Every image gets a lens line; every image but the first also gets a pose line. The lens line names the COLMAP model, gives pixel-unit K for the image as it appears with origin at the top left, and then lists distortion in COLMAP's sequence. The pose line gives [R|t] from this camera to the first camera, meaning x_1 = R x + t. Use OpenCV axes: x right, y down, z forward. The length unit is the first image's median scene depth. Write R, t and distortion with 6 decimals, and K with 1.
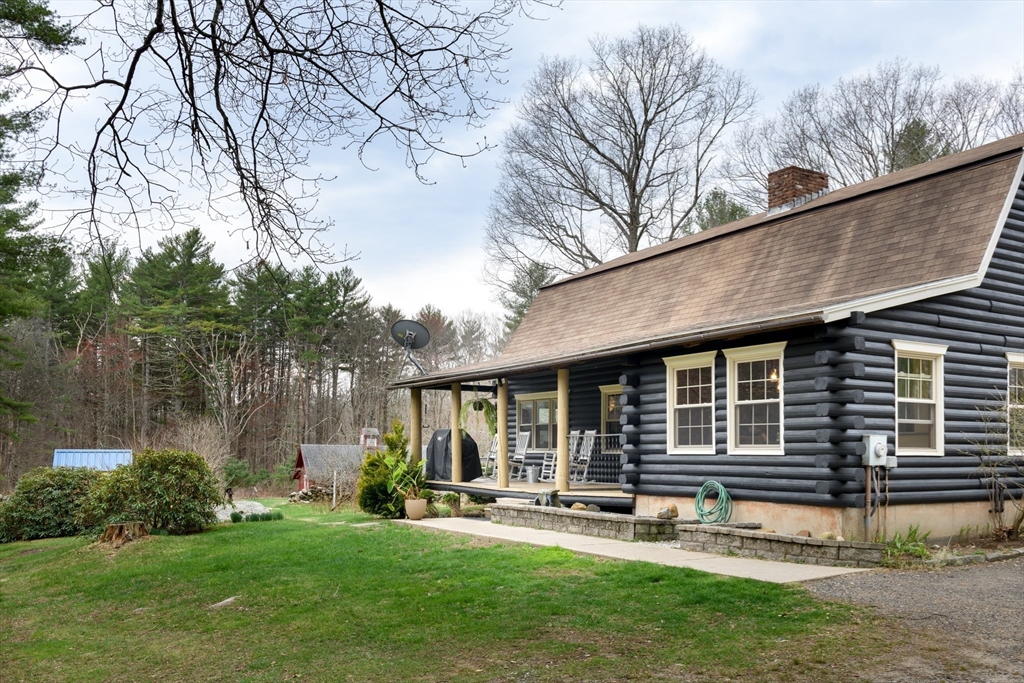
lens RADIAL K [[891.1, 0, 512.0], [0, 891.1, 341.5], [0, 0, 1]] dist [0.061522, 0.001196]
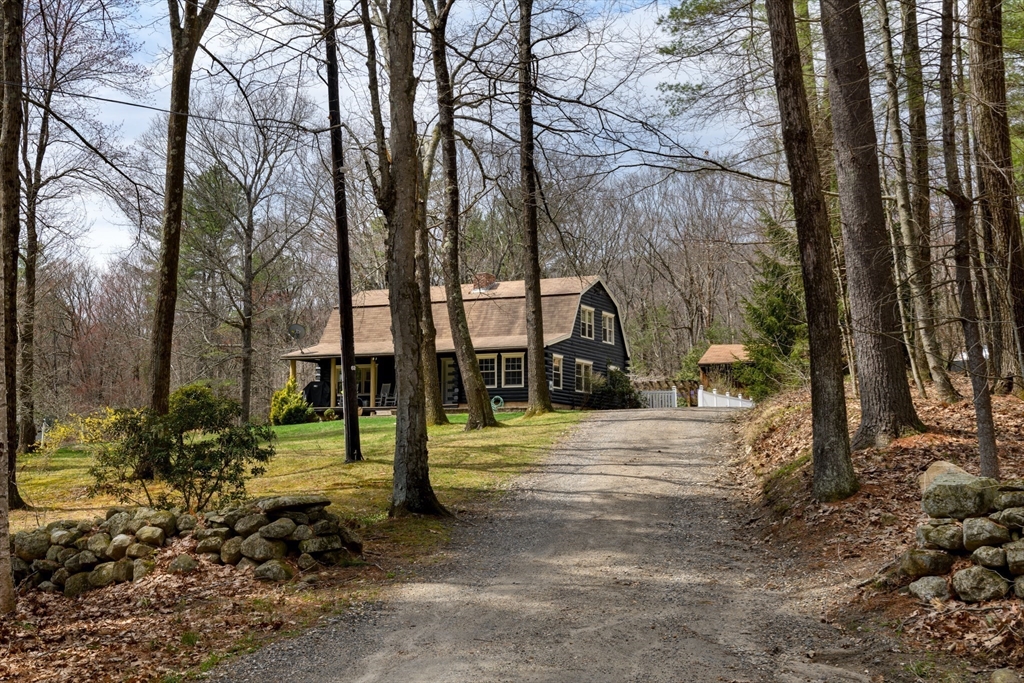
lens RADIAL K [[1328.6, 0, 512.0], [0, 1328.6, 341.5], [0, 0, 1]] dist [-0.006538, -0.012986]
pose [[0.817334, 0.058053, 0.573232, -2.262363], [-0.069684, 0.997568, -0.001668, -0.024709], [-0.571934, -0.038581, 0.819392, -2.635922]]
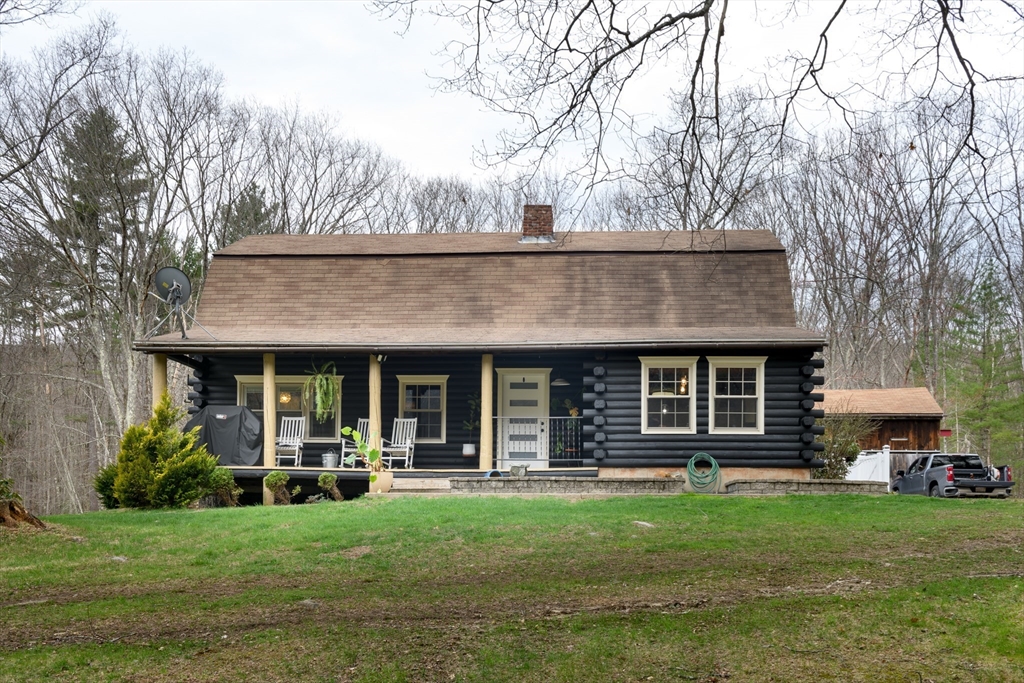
lens RADIAL K [[1125.7, 0, 512.0], [0, 1125.7, 341.5], [0, 0, 1]] dist [0.008803, 0.002853]
pose [[0.559790, 0.134273, 0.817683, -1.296962], [-0.108981, 0.990142, -0.087984, 0.165613], [-0.821437, -0.039859, 0.568905, 0.278860]]
